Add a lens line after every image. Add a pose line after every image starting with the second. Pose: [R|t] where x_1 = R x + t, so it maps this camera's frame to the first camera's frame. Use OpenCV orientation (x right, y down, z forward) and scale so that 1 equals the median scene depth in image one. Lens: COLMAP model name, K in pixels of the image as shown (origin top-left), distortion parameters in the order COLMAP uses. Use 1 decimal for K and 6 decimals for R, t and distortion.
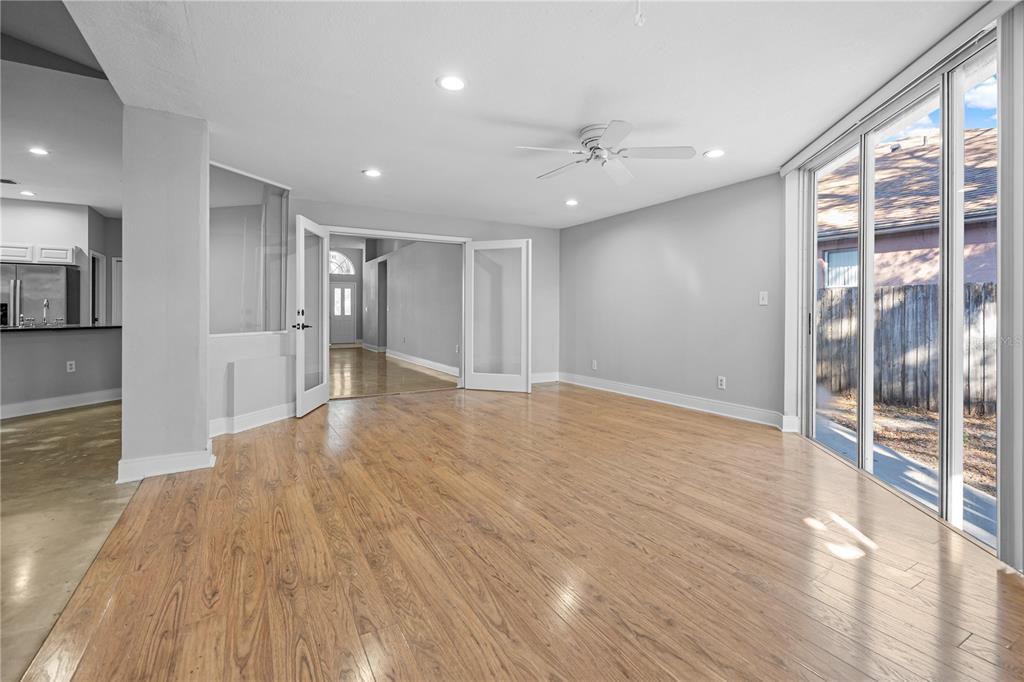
lens RADIAL K [[480.8, 0, 517.7], [0, 480.8, 313.3], [0, 0, 1]] dist [-0.004424, 0.004661]
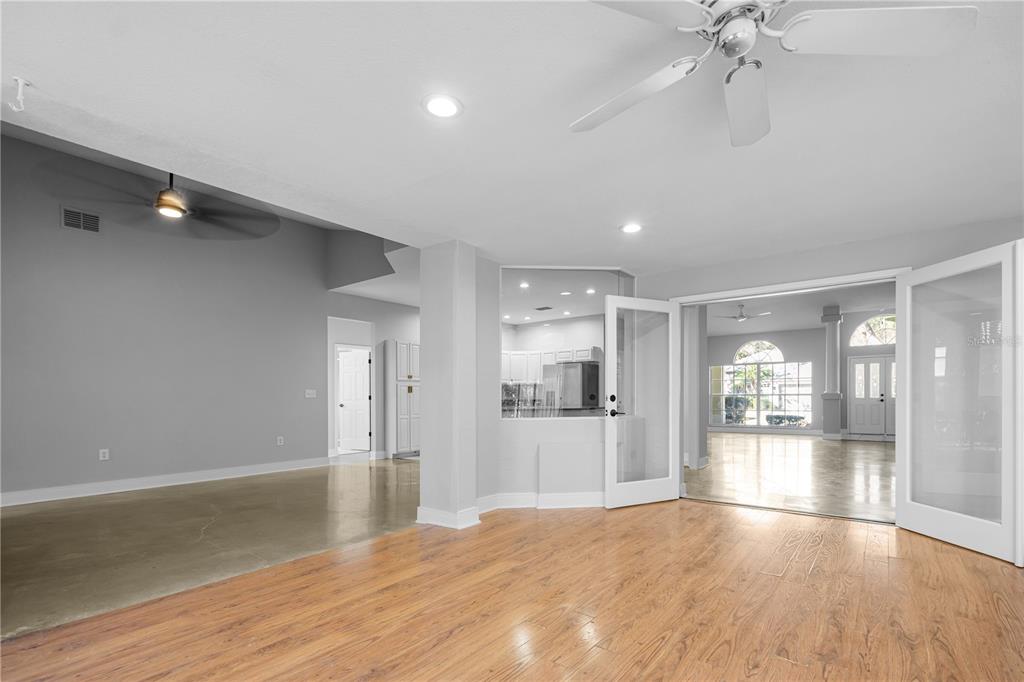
lens RADIAL K [[480.8, 0, 500.7], [0, 480.8, 402.0], [0, 0, 1]] dist [-0.004424, 0.004661]
pose [[0.363996, 0.006668, -0.931377, 0.311856], [0.007275, 0.999924, 0.010002, -0.004579], [0.931372, -0.010417, 0.363920, 0.405724]]
